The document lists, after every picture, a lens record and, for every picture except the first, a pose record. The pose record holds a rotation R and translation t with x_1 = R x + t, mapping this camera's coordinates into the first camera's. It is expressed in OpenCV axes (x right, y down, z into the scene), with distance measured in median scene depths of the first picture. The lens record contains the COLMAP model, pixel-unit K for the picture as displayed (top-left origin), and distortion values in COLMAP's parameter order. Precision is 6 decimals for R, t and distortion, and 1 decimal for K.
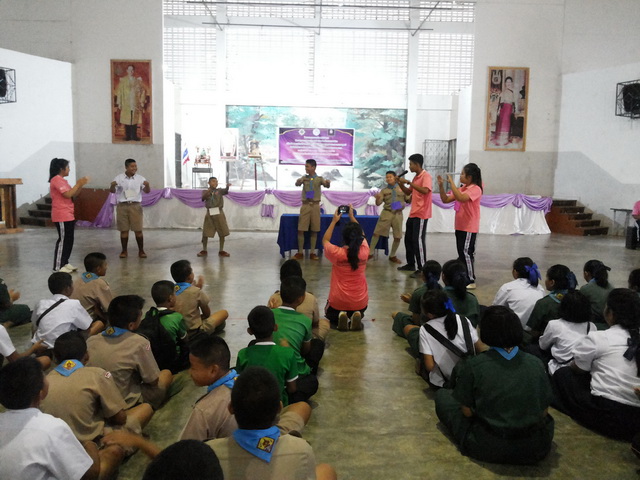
lens RADIAL K [[525.0, 0, 316.6], [0, 525.0, 240.0], [0, 0, 1]] dist [0.024884, -0.074571]
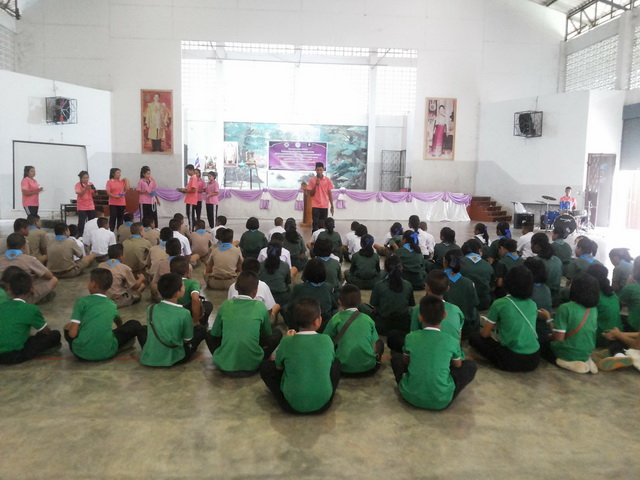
lens RADIAL K [[525.0, 0, 316.2], [0, 525.0, 242.0], [0, 0, 1]] dist [0.024884, -0.074571]
pose [[0.998236, -0.005961, 0.059071, -0.035669], [0.006037, 0.999981, -0.001100, 0.038090], [-0.059063, 0.001454, 0.998253, -0.314191]]
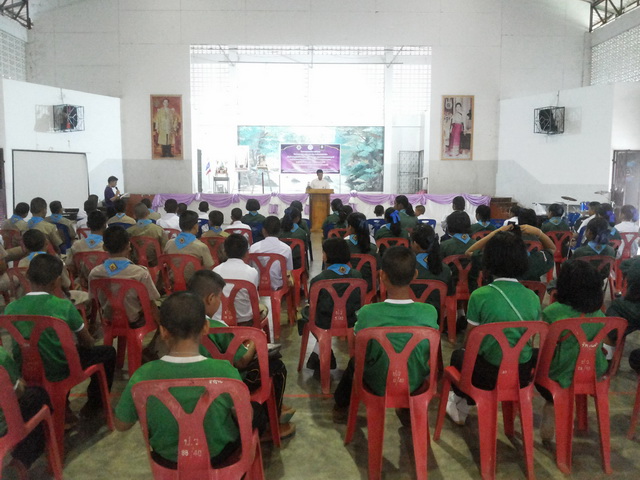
lens RADIAL K [[525.0, 0, 316.1], [0, 525.0, 240.2], [0, 0, 1]] dist [0.024884, -0.074571]
pose [[0.999866, -0.015644, -0.004794, 0.016858], [0.015602, 0.999842, -0.008532, 0.031098], [0.004926, 0.008456, 0.999952, -0.280491]]
